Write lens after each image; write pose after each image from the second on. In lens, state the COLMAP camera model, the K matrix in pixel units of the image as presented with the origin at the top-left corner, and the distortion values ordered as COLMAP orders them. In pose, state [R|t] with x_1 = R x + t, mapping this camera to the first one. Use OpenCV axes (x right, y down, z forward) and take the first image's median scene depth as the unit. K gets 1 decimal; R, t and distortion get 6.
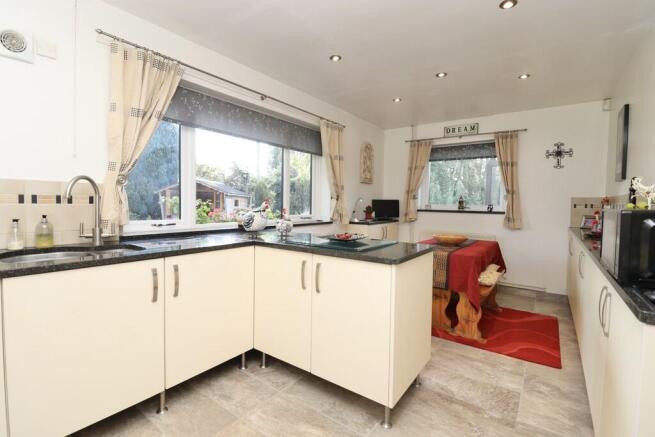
lens RADIAL K [[310.2, 0, 327.5], [0, 310.2, 218.5], [0, 0, 1]] dist [-0.003444, -0.001038]
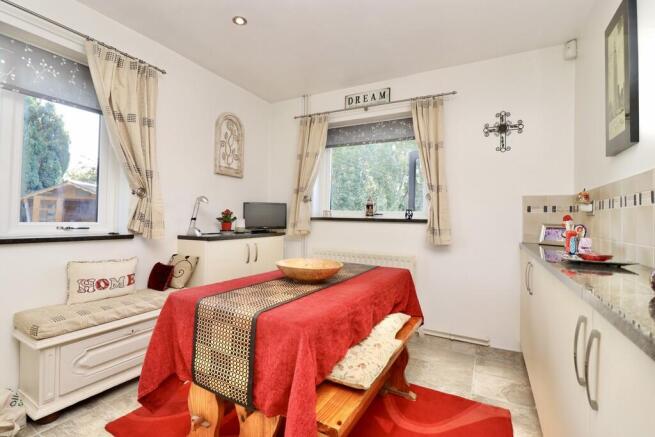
lens RADIAL K [[310.2, 0, 327.5], [0, 310.2, 218.5], [0, 0, 1]] dist [-0.003444, -0.001038]
pose [[0.991388, 0.005824, 0.130830, 0.283633], [0.000768, 0.998735, -0.050277, 0.008639], [-0.130957, 0.049944, 0.990129, 0.392352]]
